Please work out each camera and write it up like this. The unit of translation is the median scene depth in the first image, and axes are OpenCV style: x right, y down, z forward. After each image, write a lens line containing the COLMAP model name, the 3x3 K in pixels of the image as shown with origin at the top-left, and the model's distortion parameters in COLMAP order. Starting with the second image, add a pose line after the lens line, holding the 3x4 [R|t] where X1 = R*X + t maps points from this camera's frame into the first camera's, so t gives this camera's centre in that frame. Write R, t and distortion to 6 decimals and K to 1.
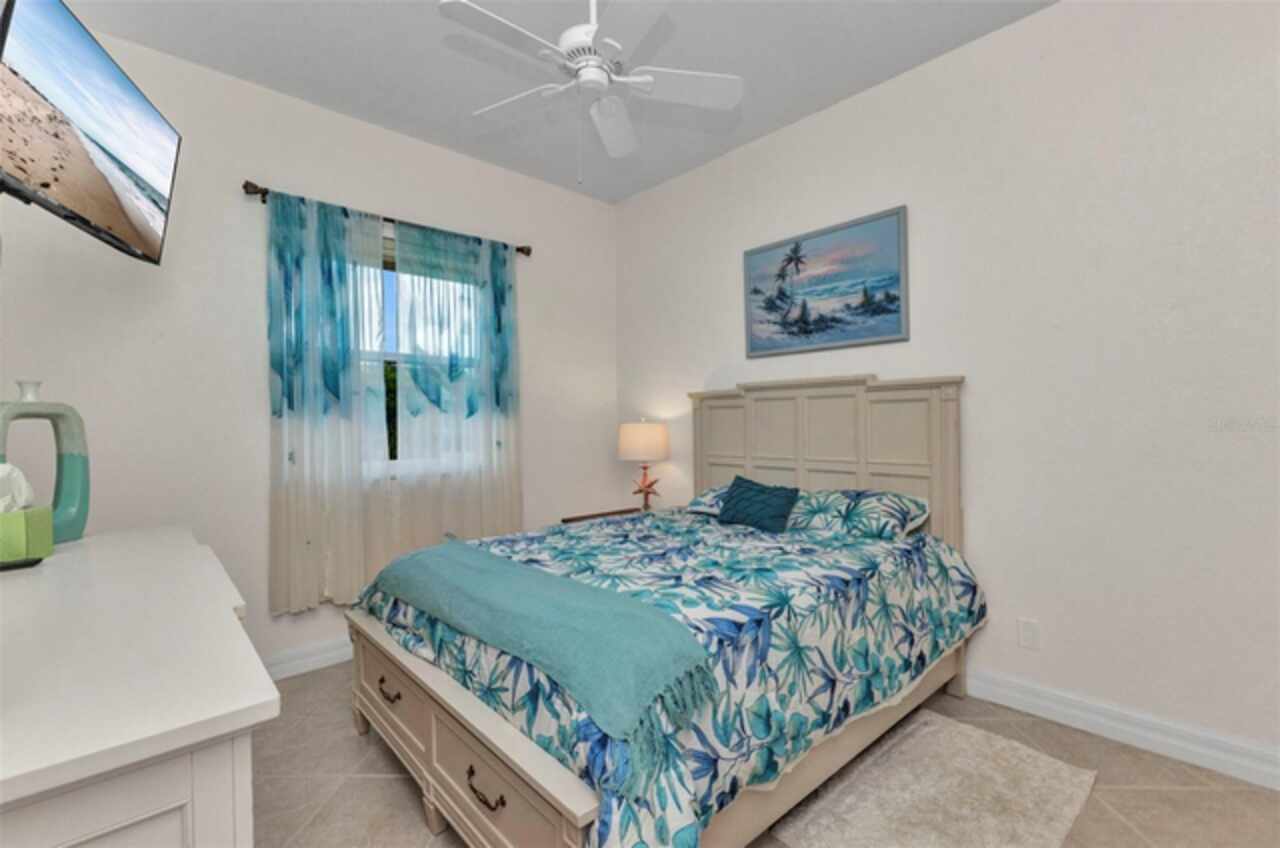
lens RADIAL K [[558.5, 0, 637.9], [0, 558.5, 449.2], [0, 0, 1]] dist [0.000262, 0.000214]
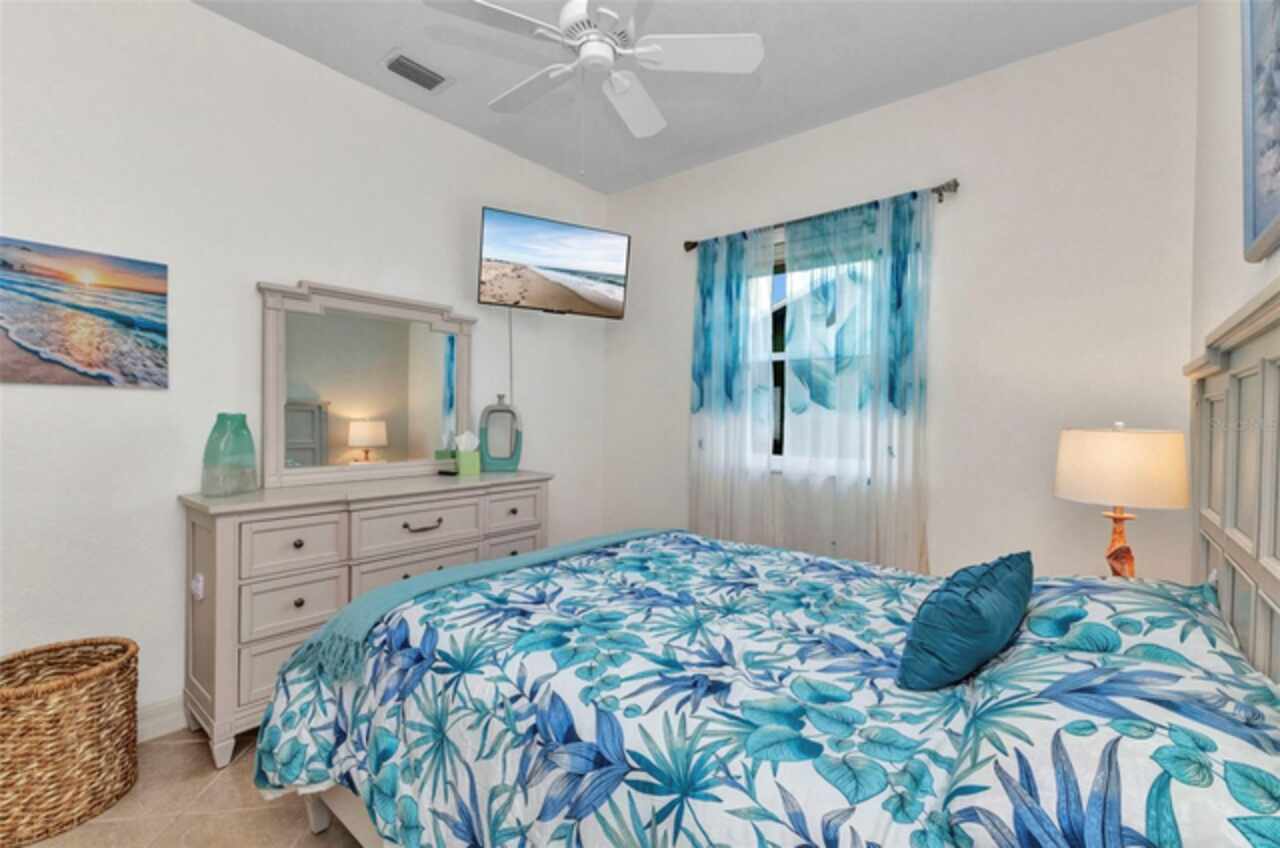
lens RADIAL K [[537.7, 0, 640.0], [0, 537.7, 424.0], [0, 0, 1]] dist [0.003658, -0.000426]
pose [[0.134134, 0.035347, -0.990333, 0.569684], [-0.063894, 0.997593, 0.026952, -0.055004], [0.988901, 0.059661, 0.136070, 0.676467]]
